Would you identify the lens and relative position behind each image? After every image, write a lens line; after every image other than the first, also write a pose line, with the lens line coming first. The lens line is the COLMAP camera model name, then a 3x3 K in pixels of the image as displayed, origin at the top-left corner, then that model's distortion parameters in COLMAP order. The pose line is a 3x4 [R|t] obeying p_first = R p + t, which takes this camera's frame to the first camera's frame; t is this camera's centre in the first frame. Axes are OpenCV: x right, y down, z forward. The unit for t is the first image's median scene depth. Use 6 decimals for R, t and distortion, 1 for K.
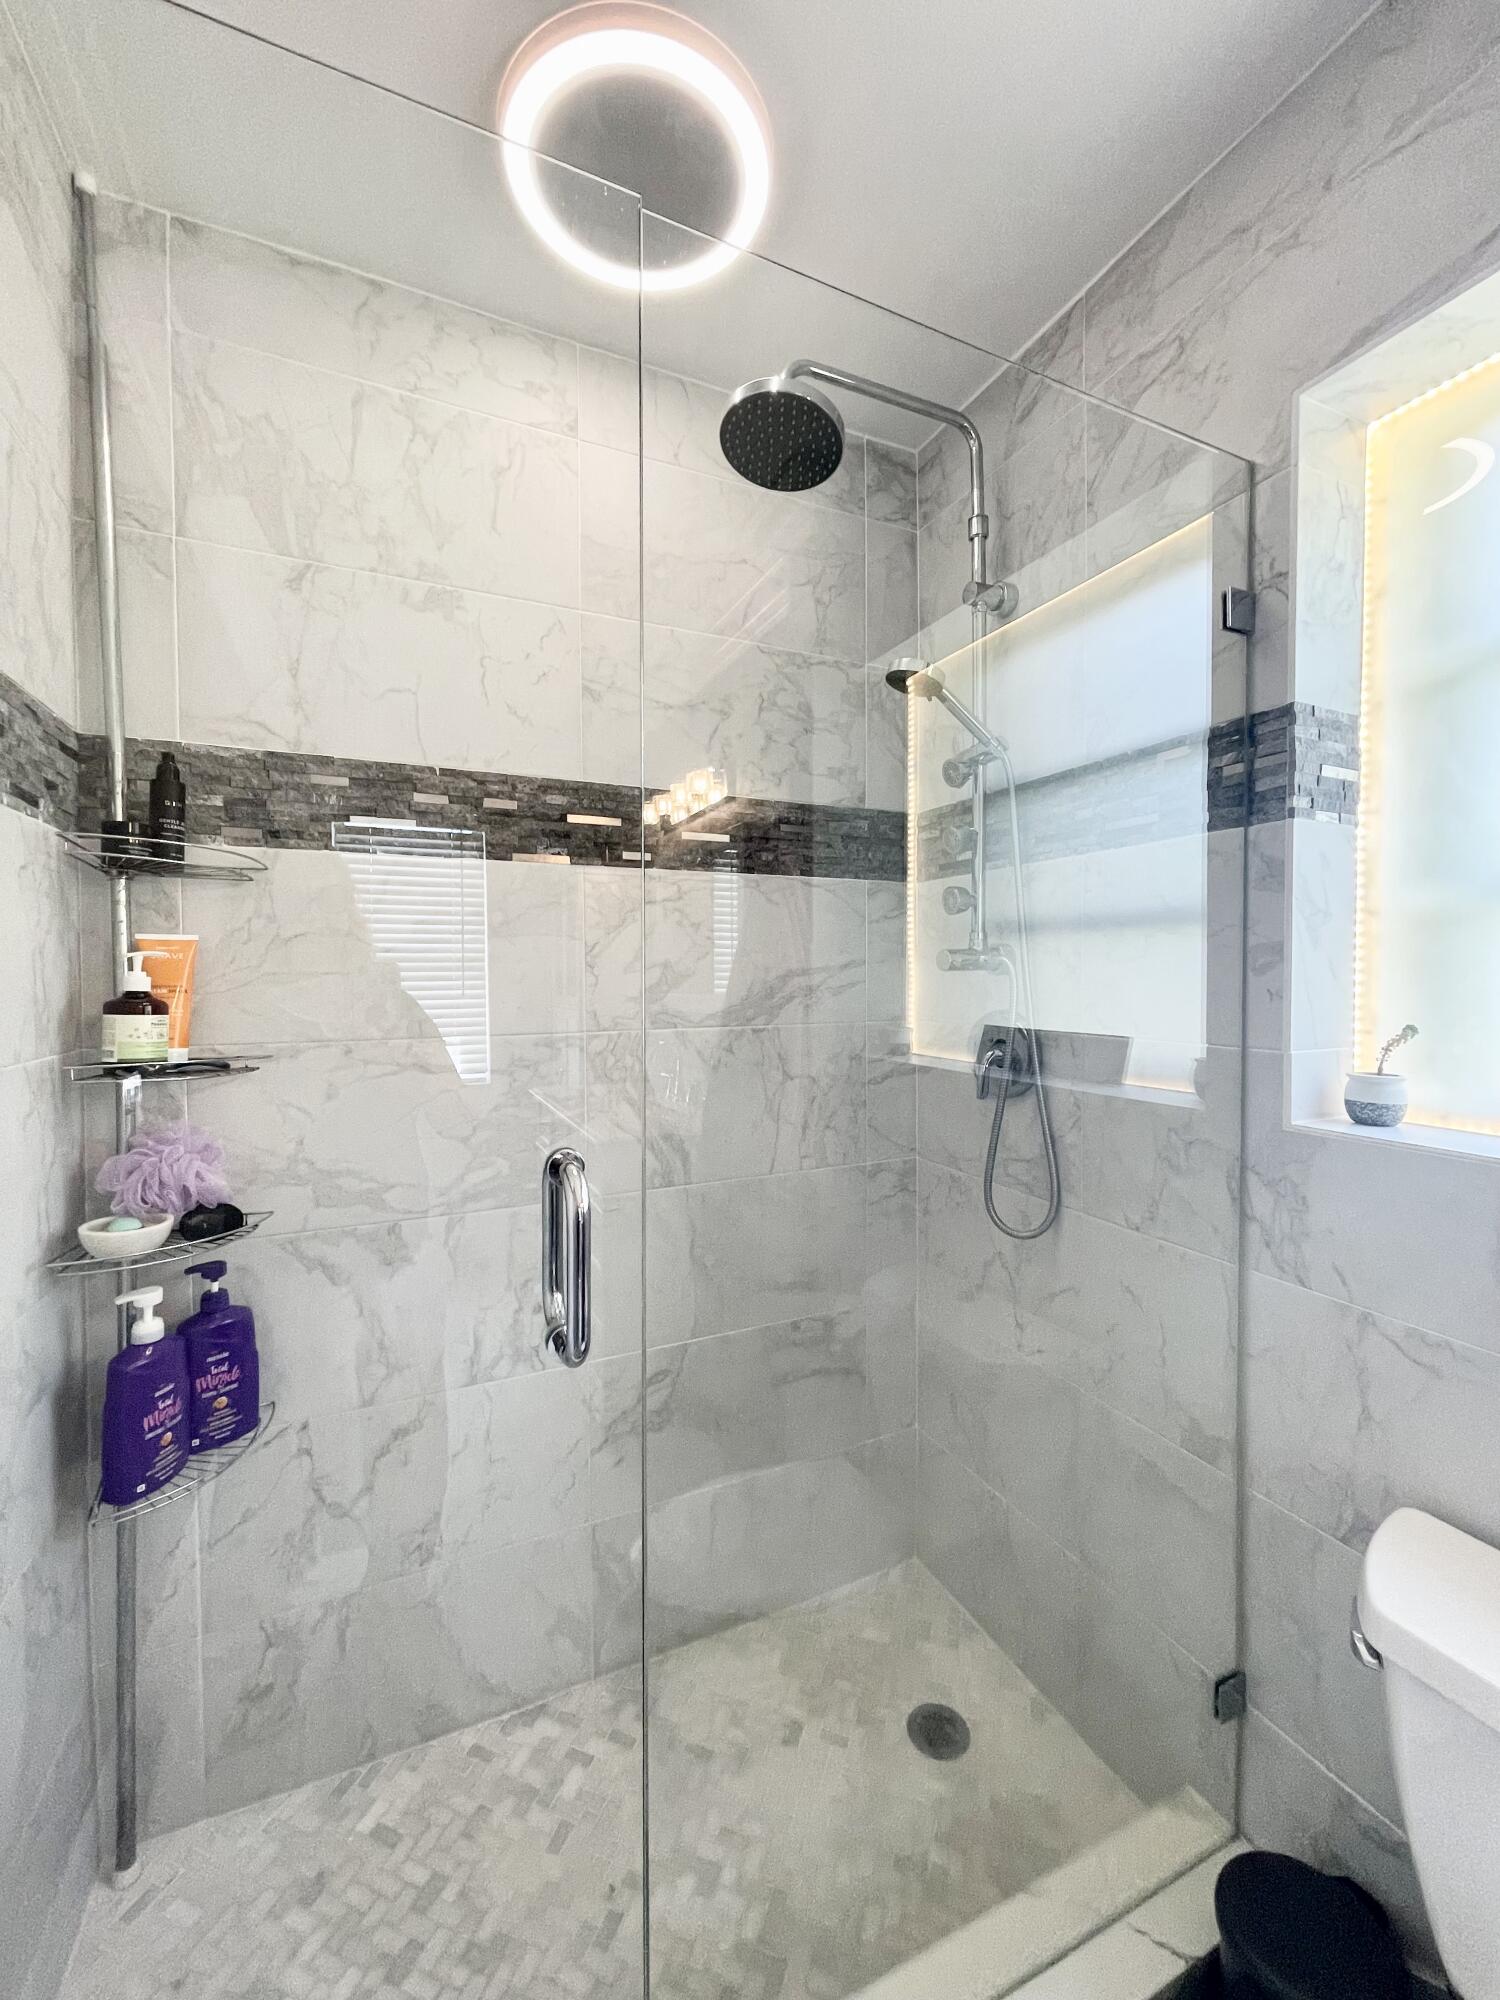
lens RADIAL K [[811.8, 0, 750.0], [0, 811.8, 1000.0], [0, 0, 1]] dist [-0.000616, -0.000664]
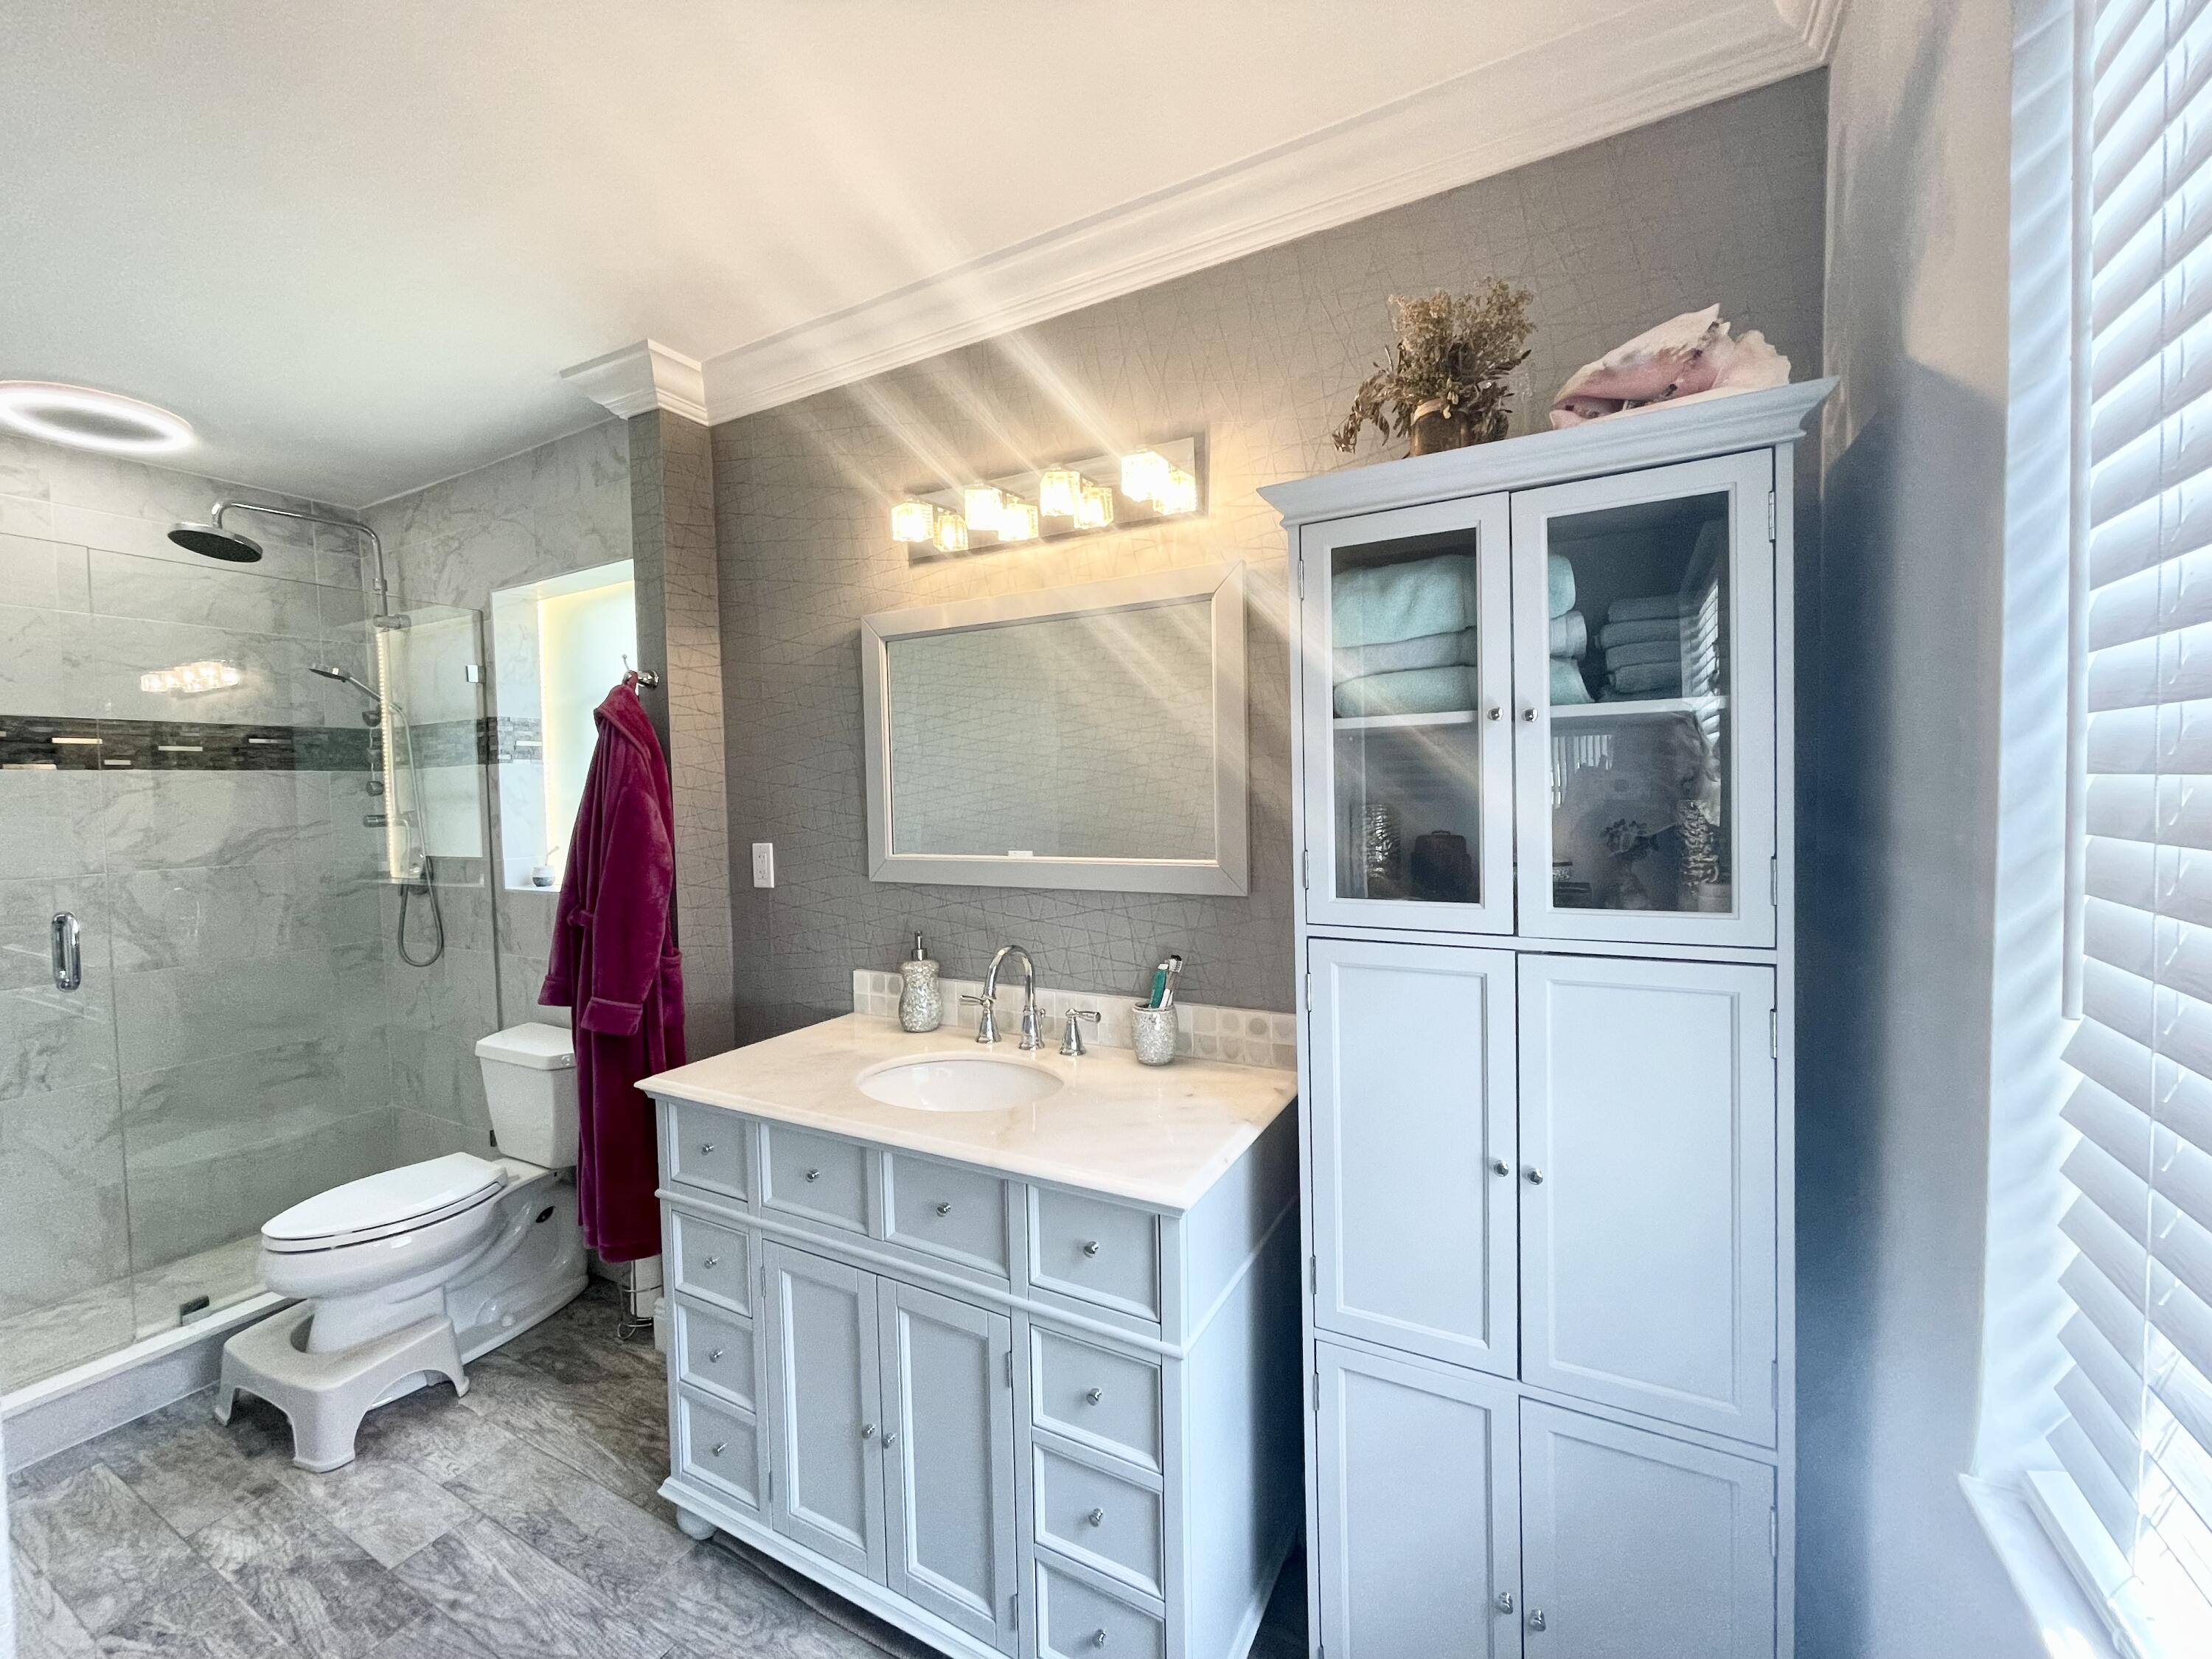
lens RADIAL K [[897.9, 0, 1098.0], [0, 897.9, 824.7], [0, 0, 1]] dist [-0.000616, -0.000664]
pose [[0.799564, -0.038121, 0.599370, 0.354565], [0.038841, 0.999176, 0.011736, -0.001808], [-0.599323, 0.013897, 0.800386, -1.636265]]
